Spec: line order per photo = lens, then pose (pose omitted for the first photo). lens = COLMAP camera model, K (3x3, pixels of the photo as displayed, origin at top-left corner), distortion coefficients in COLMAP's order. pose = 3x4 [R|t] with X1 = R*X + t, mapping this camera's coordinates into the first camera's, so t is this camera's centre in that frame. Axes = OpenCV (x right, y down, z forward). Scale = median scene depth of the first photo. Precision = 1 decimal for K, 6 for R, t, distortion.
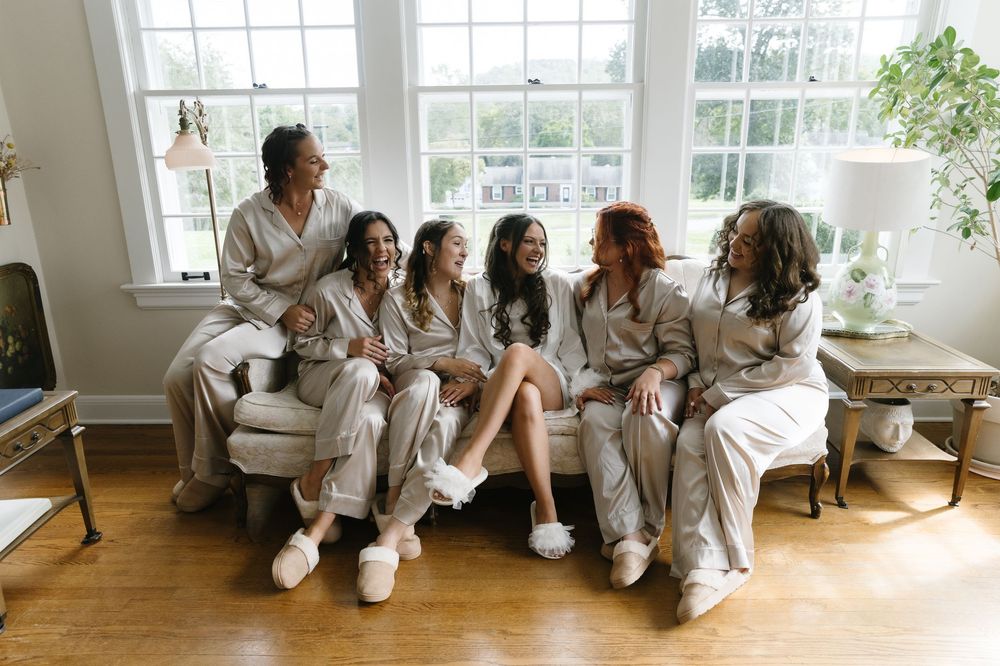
lens RADIAL K [[660.1, 0, 499.4], [0, 660.1, 333.0], [0, 0, 1]] dist [-0.009970, -0.001667]
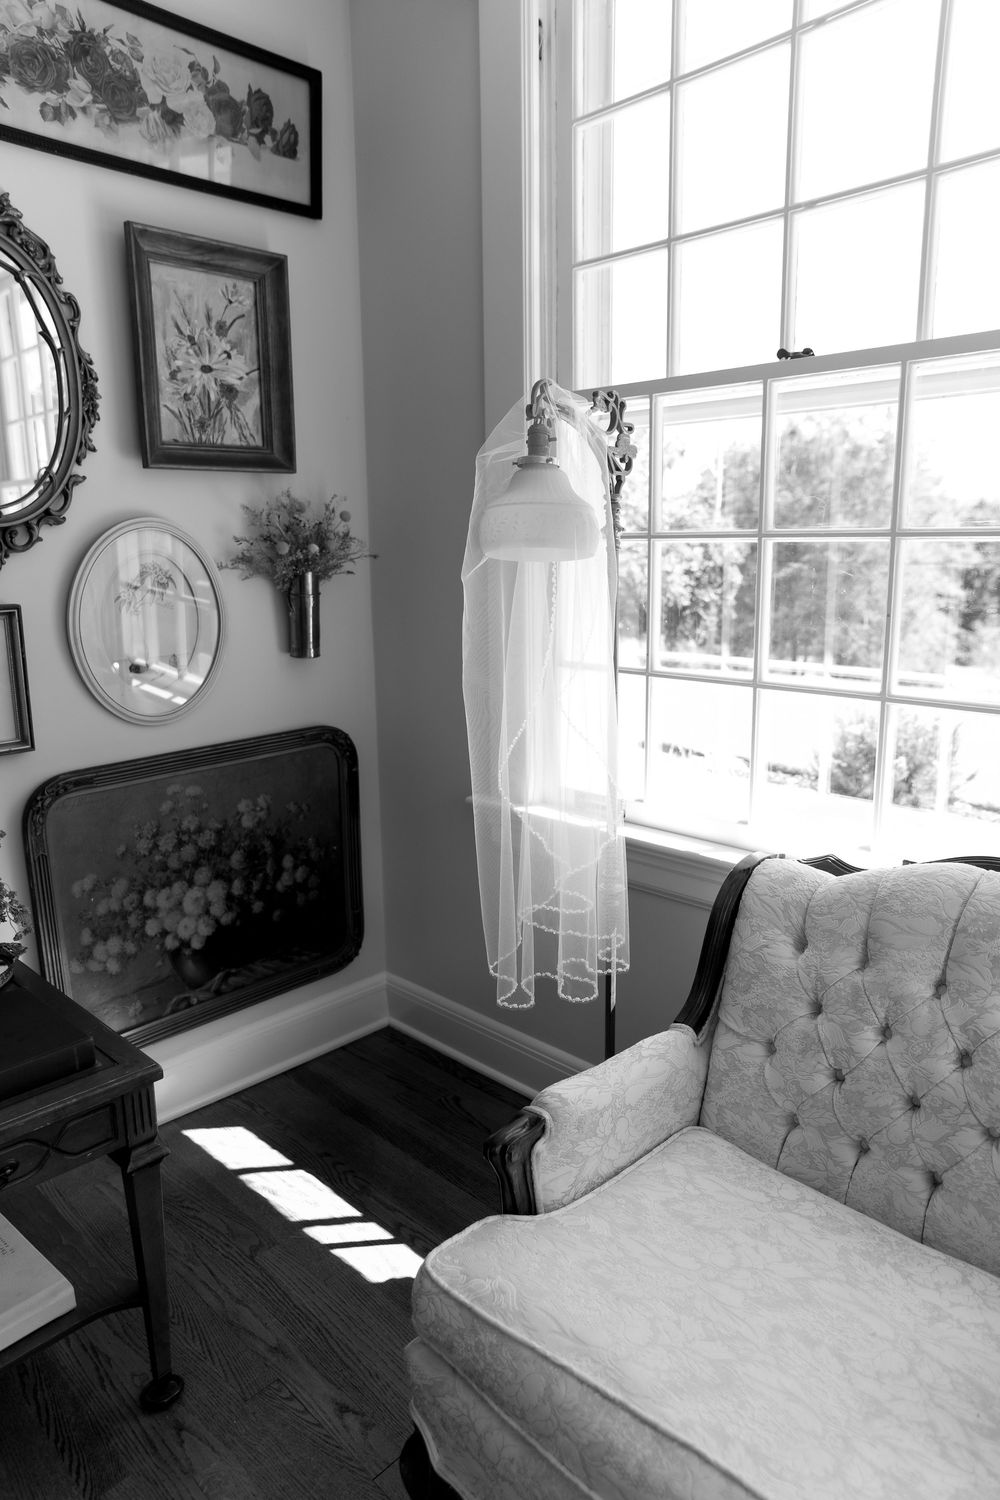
lens RADIAL K [[990.2, 0, 495.5], [0, 990.2, 745.0], [0, 0, 1]] dist [-0.009970, -0.001667]
pose [[0.719126, 0.132391, -0.682152, -0.063460], [-0.188293, 0.982081, -0.007899, -0.111034], [0.668882, 0.134125, 0.731168, 0.487563]]
